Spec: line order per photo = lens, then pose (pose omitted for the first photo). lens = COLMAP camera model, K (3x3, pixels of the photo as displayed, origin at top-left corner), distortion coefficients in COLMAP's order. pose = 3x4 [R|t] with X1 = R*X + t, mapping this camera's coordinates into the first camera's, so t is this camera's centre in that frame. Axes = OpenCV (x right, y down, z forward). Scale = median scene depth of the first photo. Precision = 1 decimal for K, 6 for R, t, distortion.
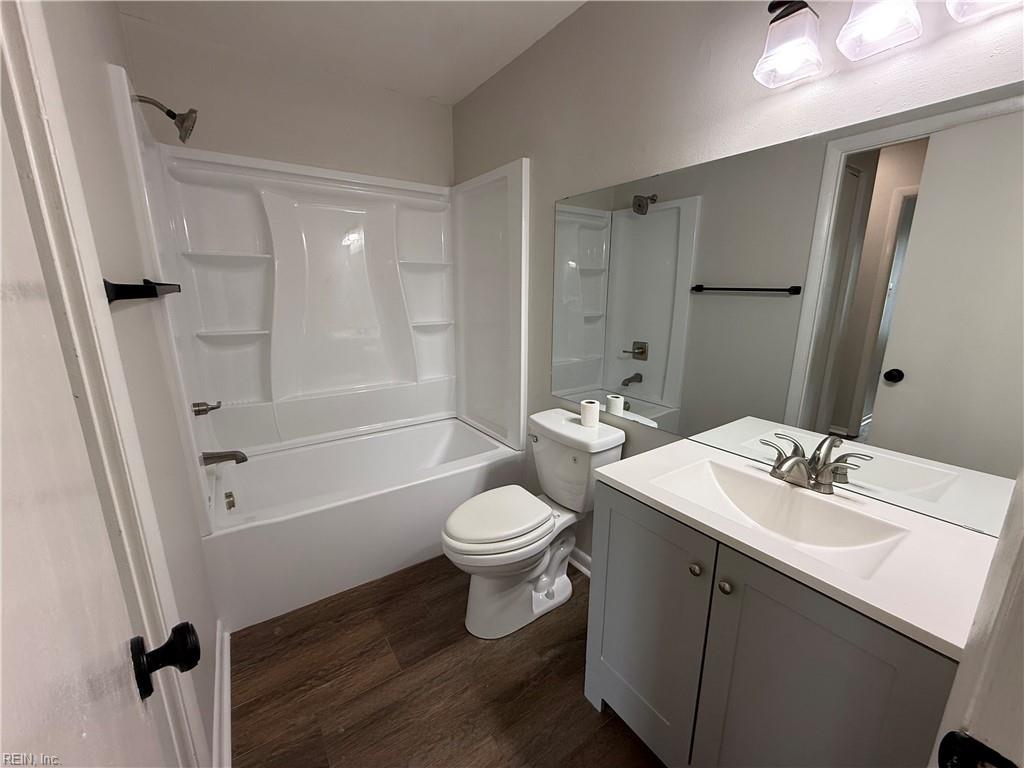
lens RADIAL K [[409.7, 0, 508.9], [0, 409.7, 382.0], [0, 0, 1]] dist [-0.000073, 0.000491]
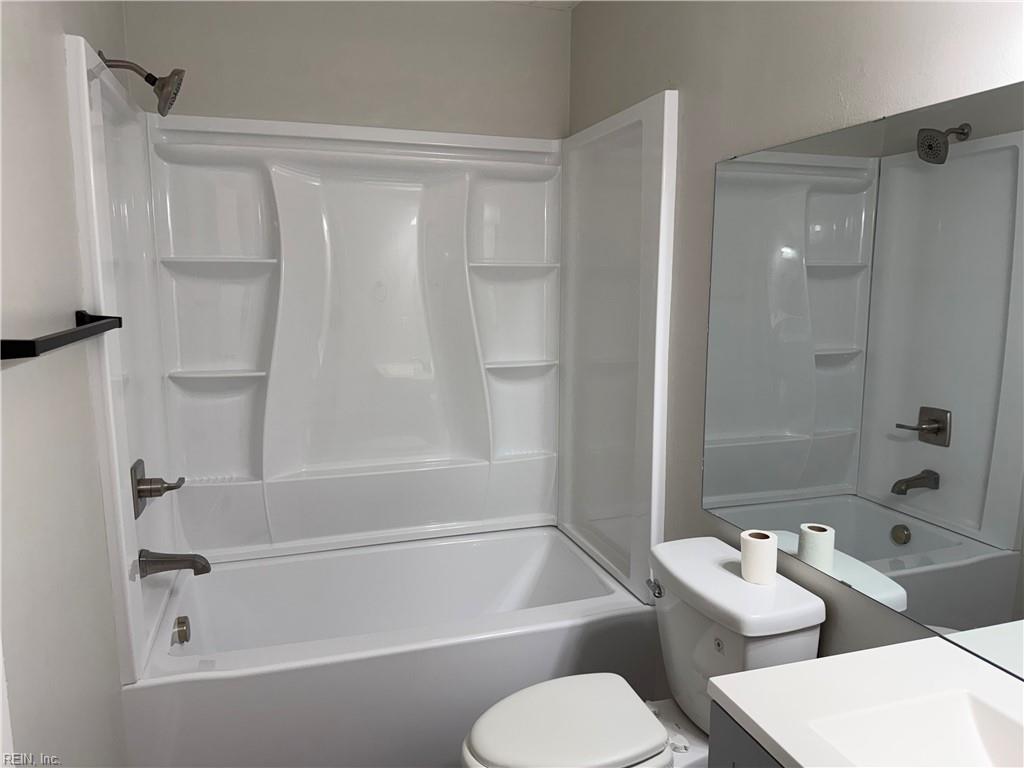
lens RADIAL K [[719.8, 0, 510.8], [0, 719.8, 382.8], [0, 0, 1]] dist [0.036099, -0.037612]
pose [[0.956343, 0.039986, -0.289498, 0.127914], [-0.064445, 0.995065, -0.075451, -0.045059], [0.285053, 0.090814, 0.954200, 0.003680]]
